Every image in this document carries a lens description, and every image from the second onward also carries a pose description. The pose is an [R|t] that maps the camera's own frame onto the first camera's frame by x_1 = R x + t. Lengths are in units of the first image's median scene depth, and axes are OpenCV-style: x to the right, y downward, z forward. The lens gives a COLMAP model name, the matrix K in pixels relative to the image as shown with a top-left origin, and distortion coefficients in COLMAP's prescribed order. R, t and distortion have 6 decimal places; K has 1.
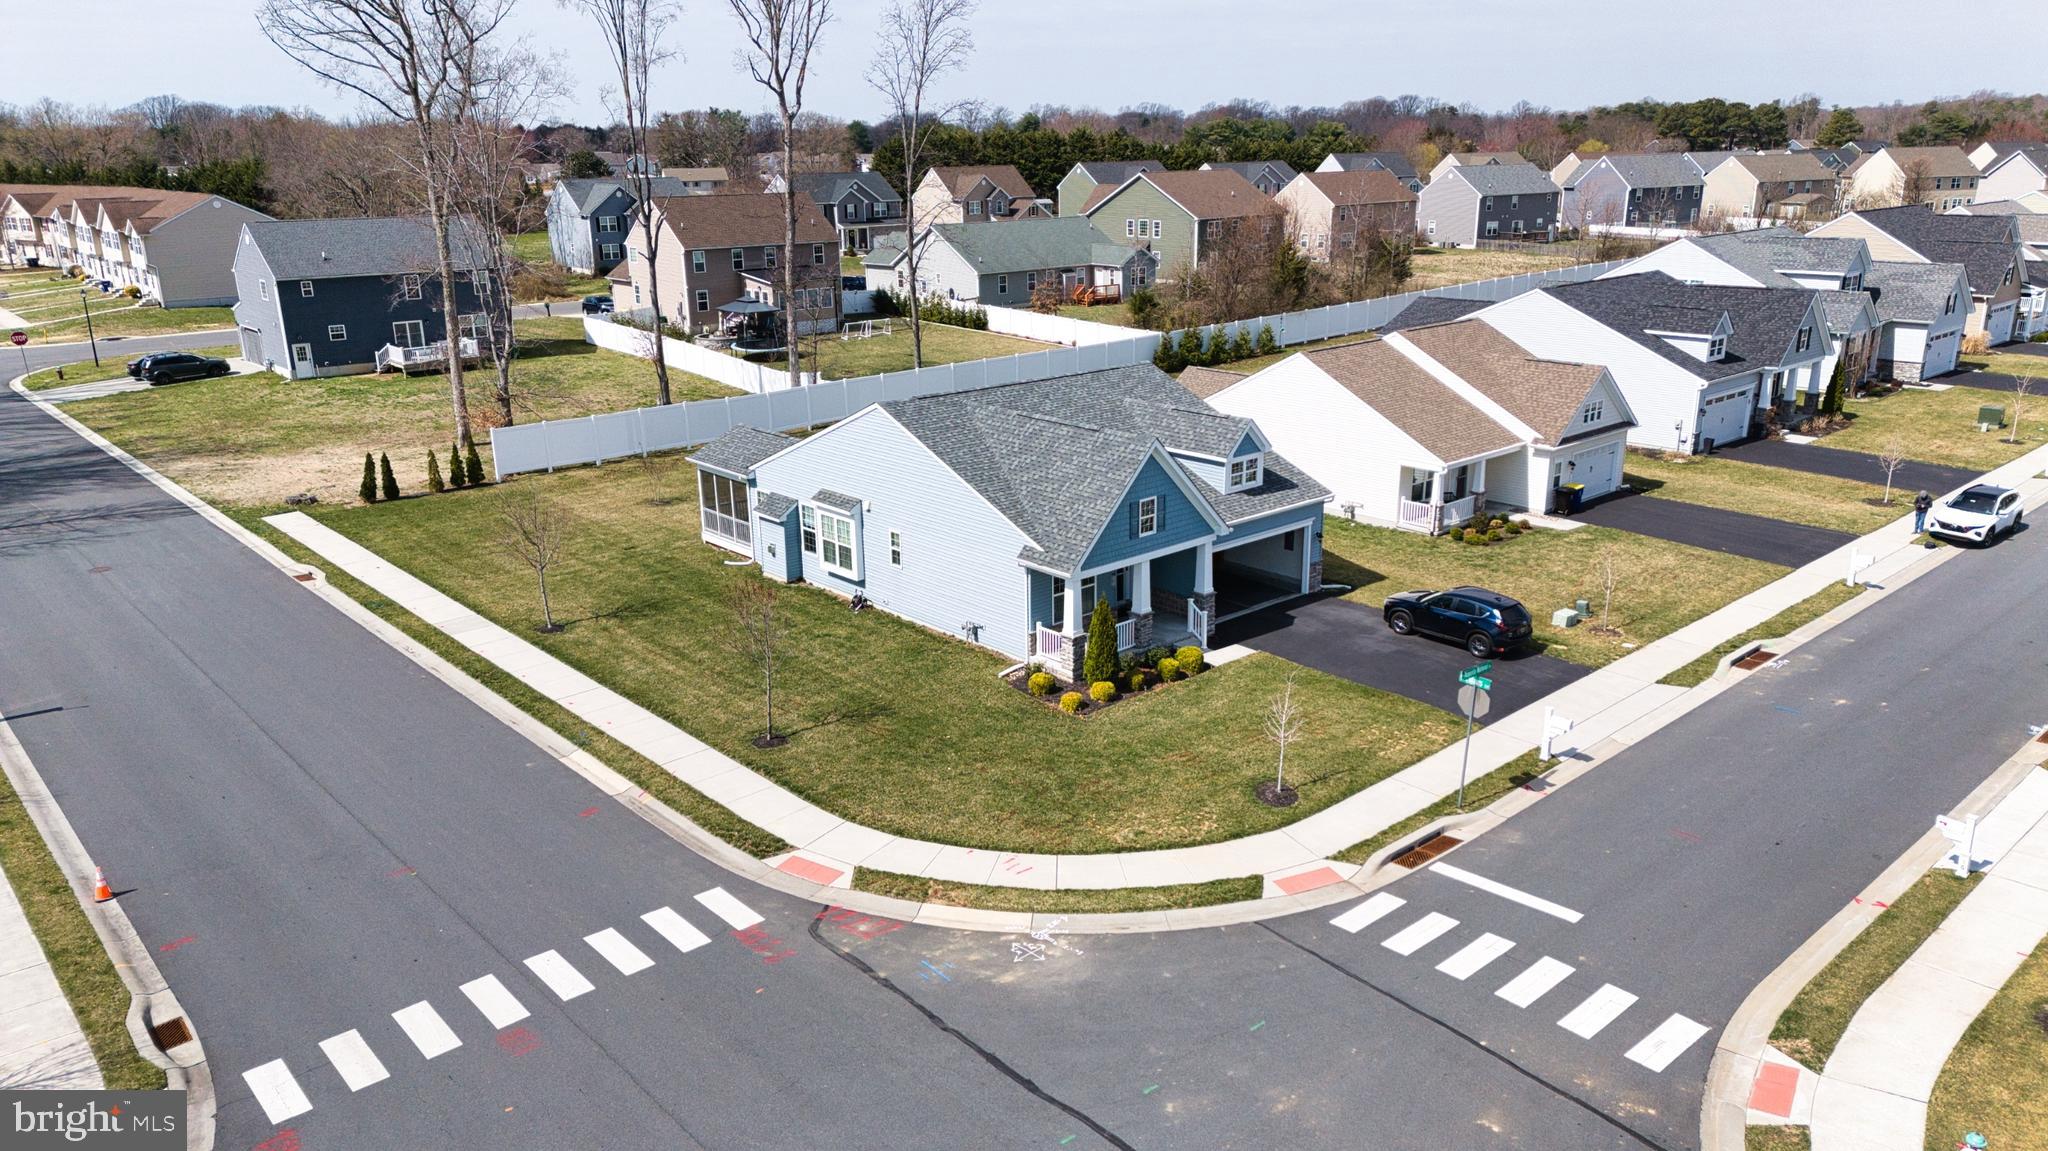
lens RADIAL K [[1434.8, 0, 1038.7], [0, 1434.8, 586.0], [0, 0, 1]] dist [0.098926, -0.105429]
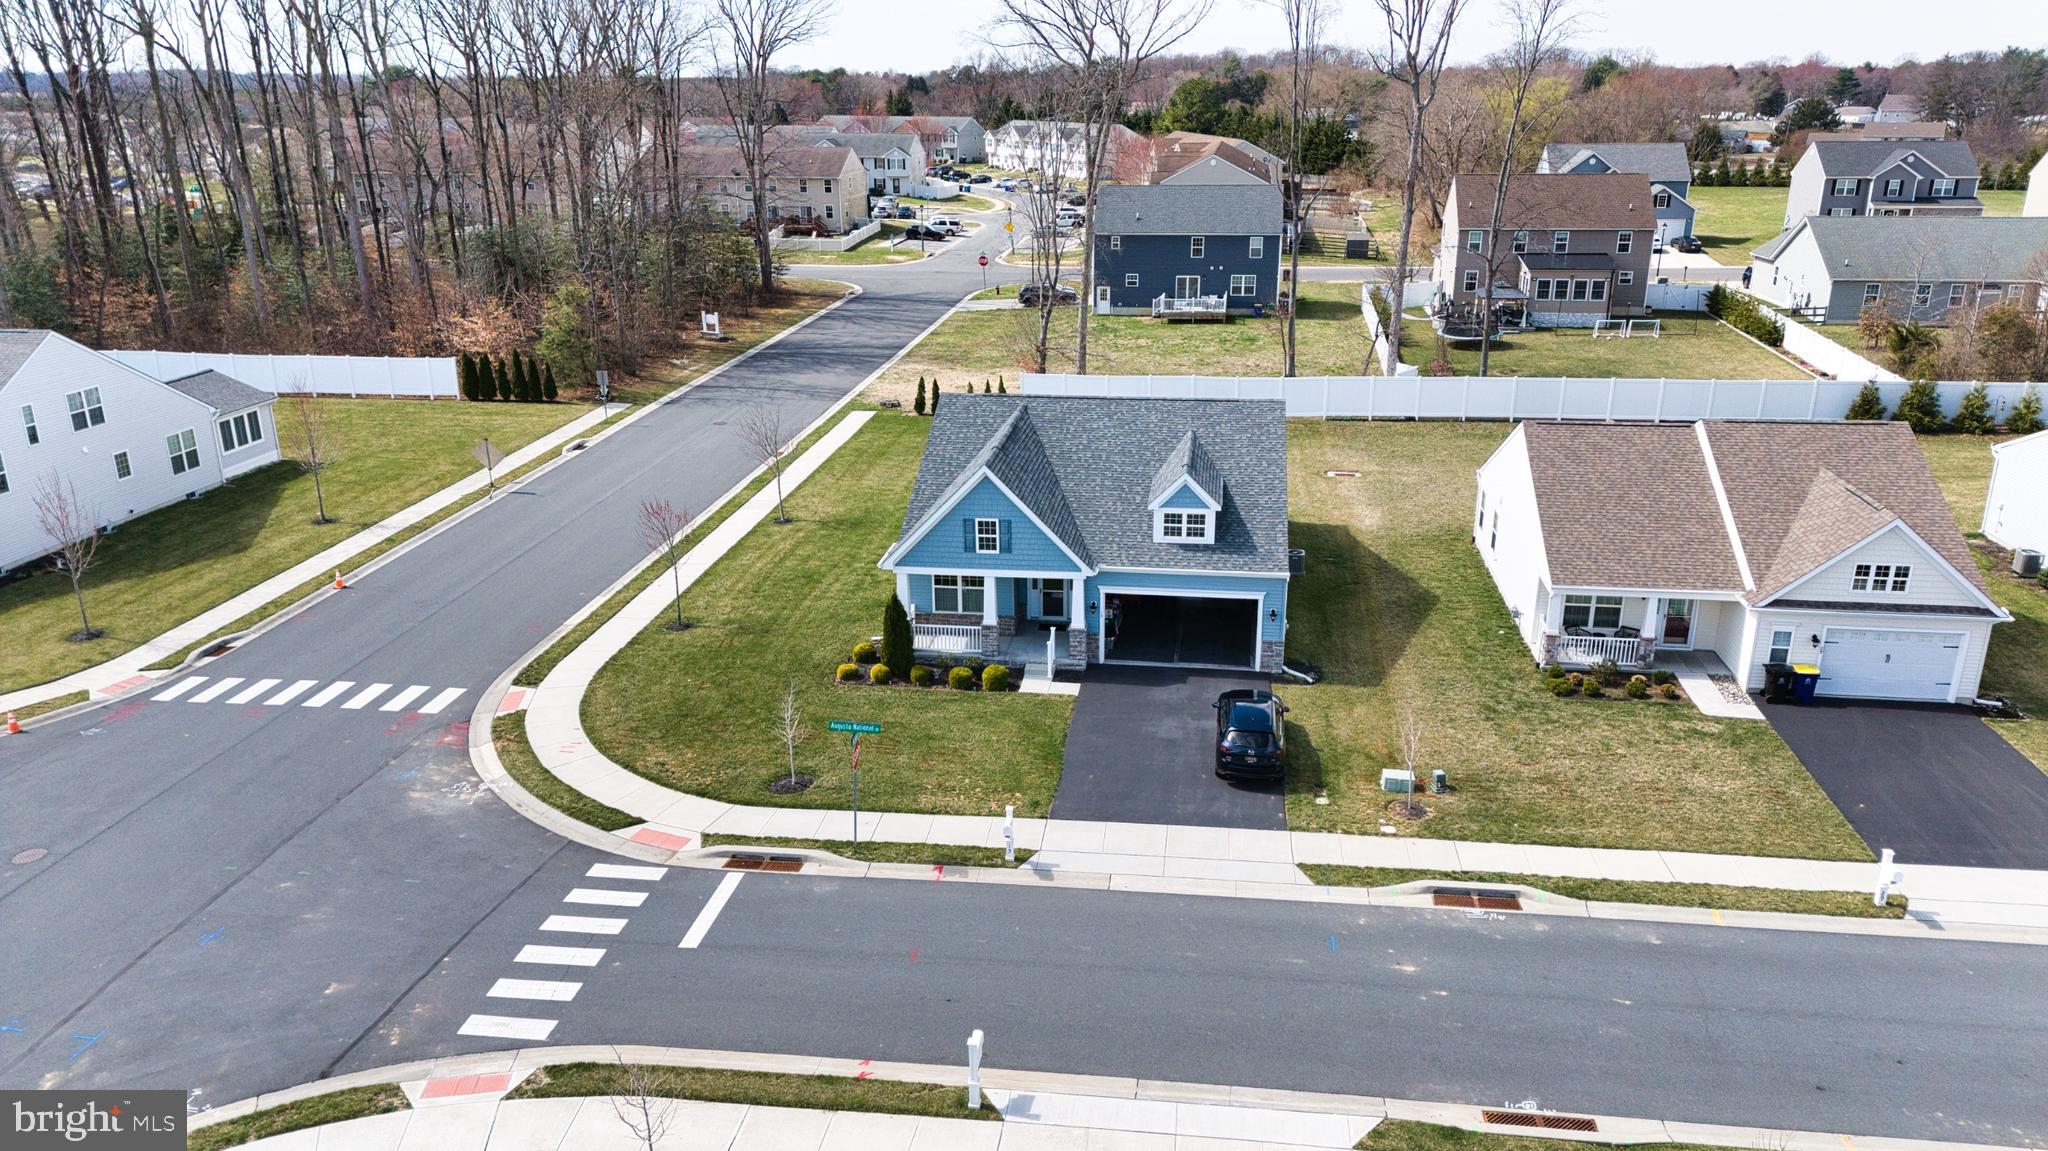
lens RADIAL K [[1434.8, 0, 1038.7], [0, 1434.8, 586.0], [0, 0, 1]] dist [0.098926, -0.105429]
pose [[0.650001, 0.258296, -0.714690, 0.799158], [-0.228950, 0.963328, 0.139930, -0.156135], [0.724625, 0.072673, 0.685301, 0.272428]]
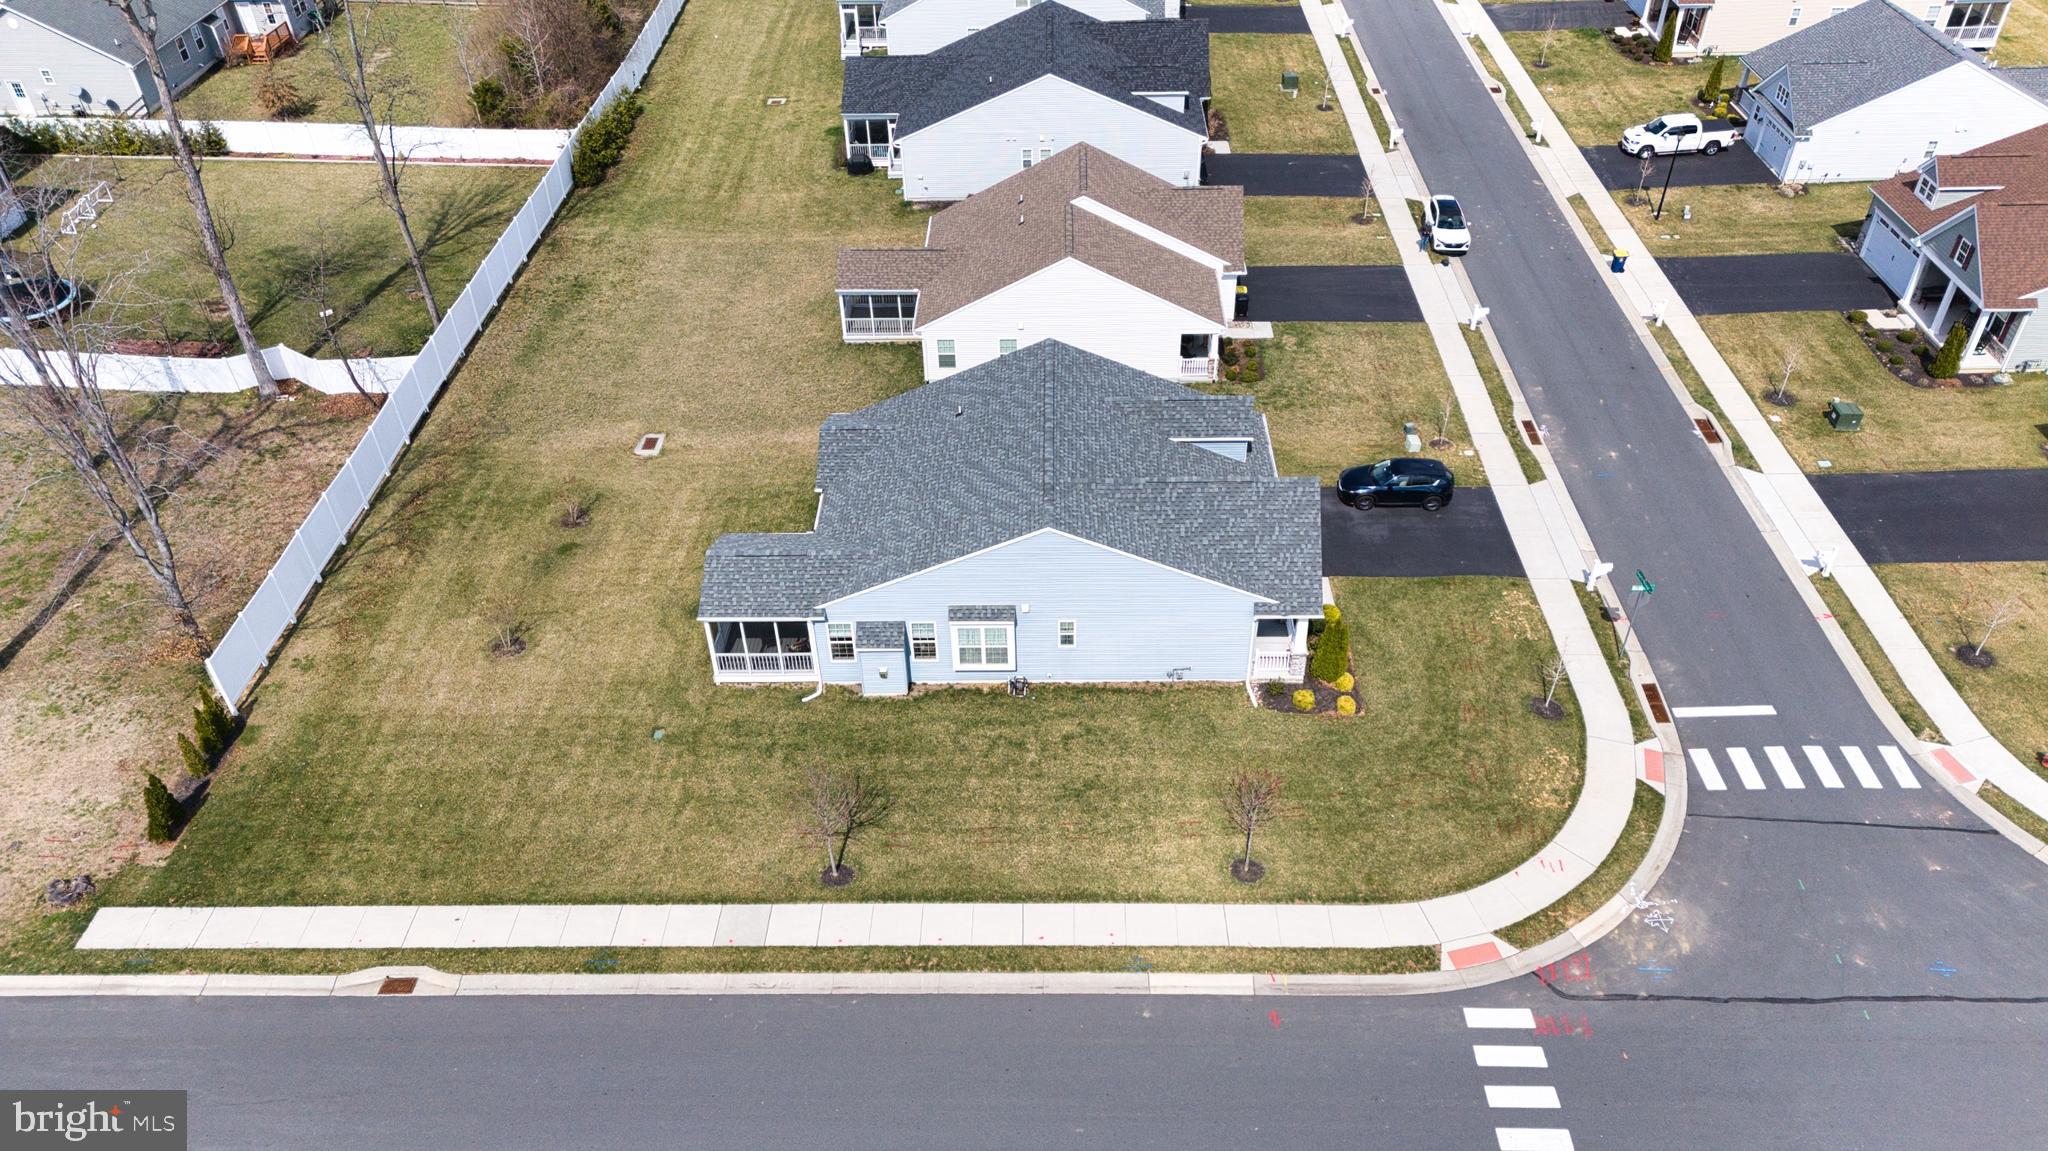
lens RADIAL K [[1437.7, 0, 1048.0], [0, 1437.7, 573.6], [0, 0, 1]] dist [0.106336, -0.105454]
pose [[0.676563, -0.458206, 0.576463, -0.721501], [0.223587, 0.873694, 0.432051, -0.542717], [-0.701620, -0.163420, 0.693558, 0.274168]]
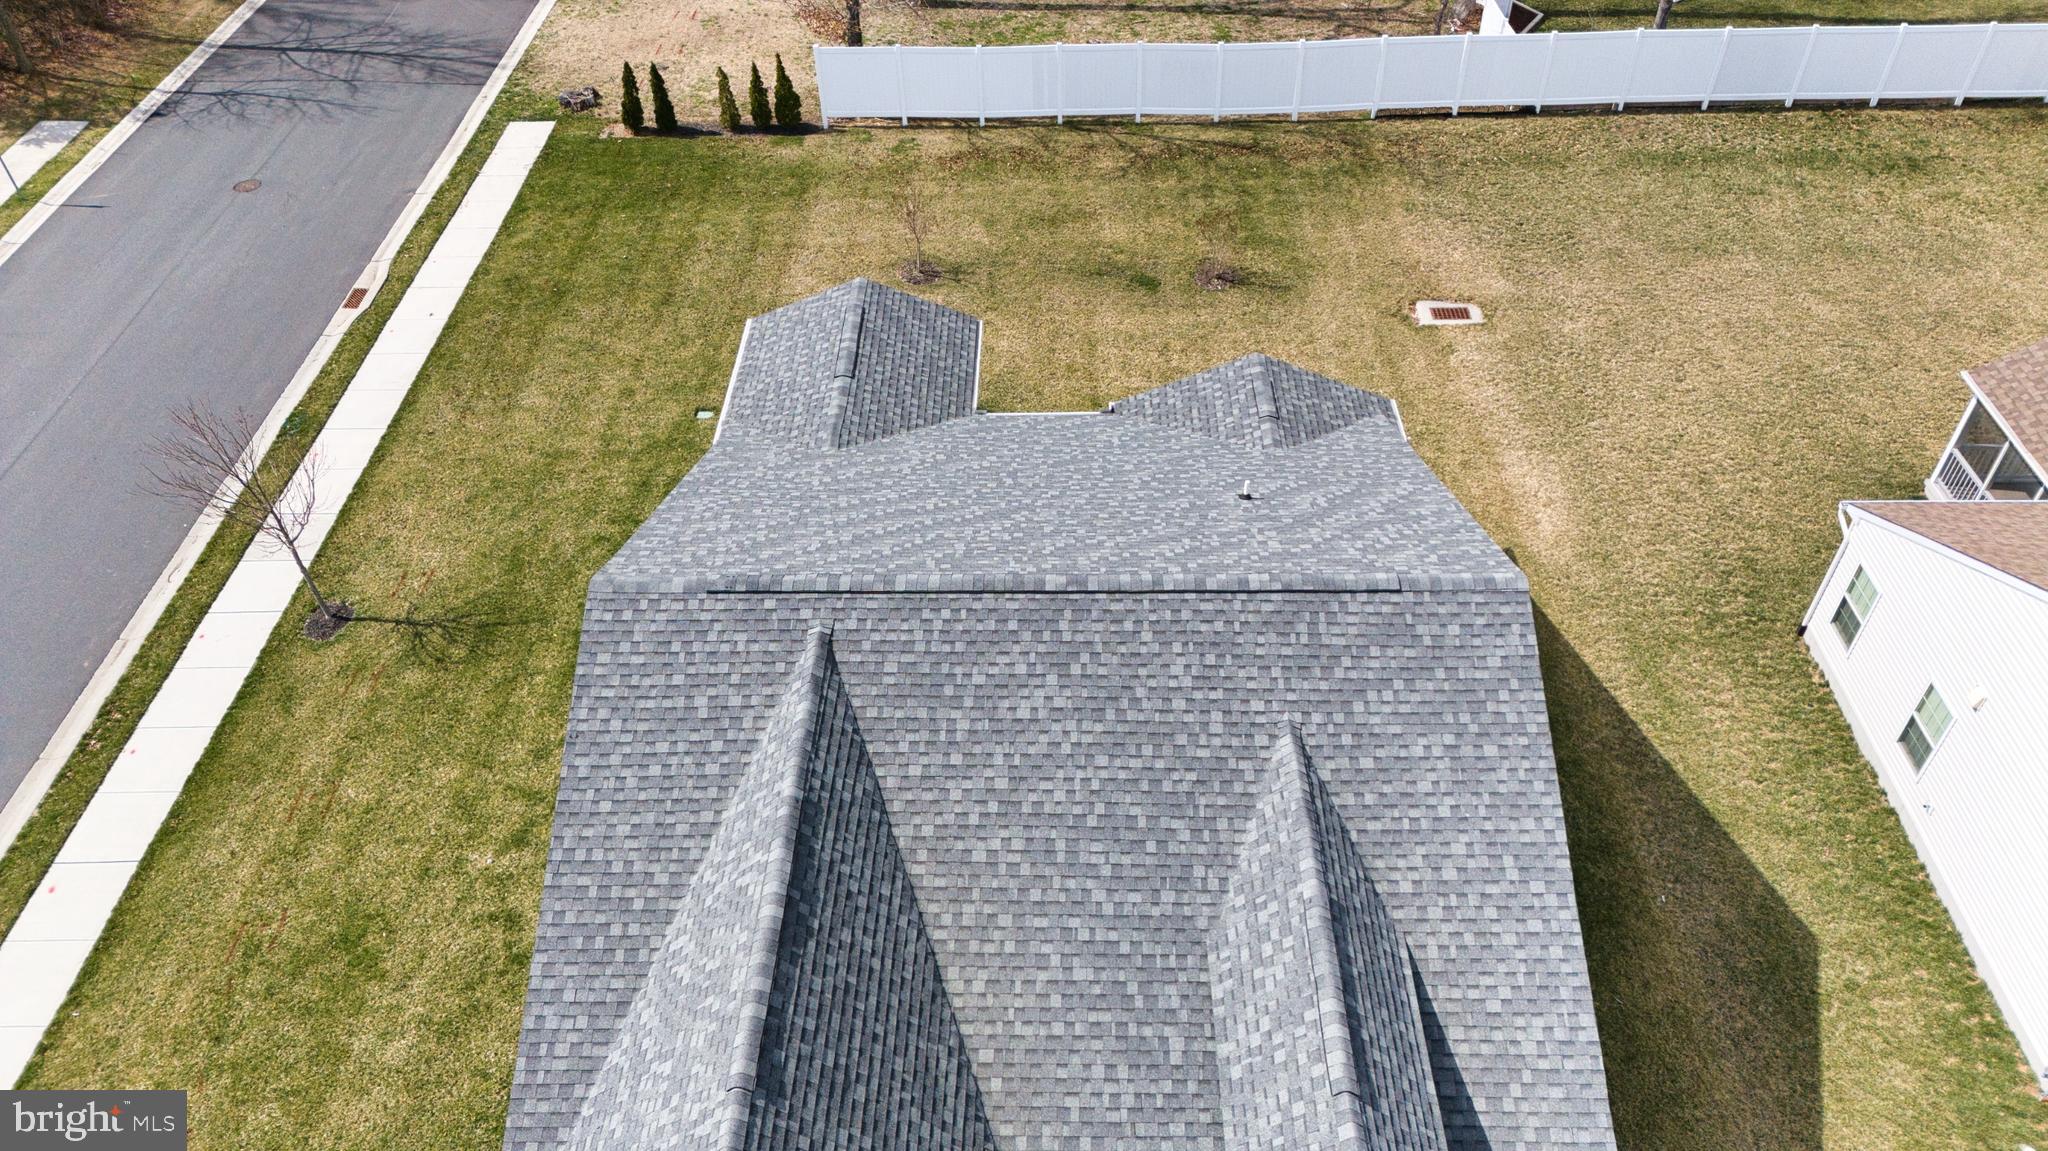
lens RADIAL K [[1434.8, 0, 1038.7], [0, 1434.8, 586.0], [0, 0, 1]] dist [0.098926, -0.105429]
pose [[0.733608, 0.463745, -0.496748, 0.194105], [-0.195056, 0.843906, 0.499776, -0.361982], [0.650978, -0.269746, 0.709553, 0.776740]]
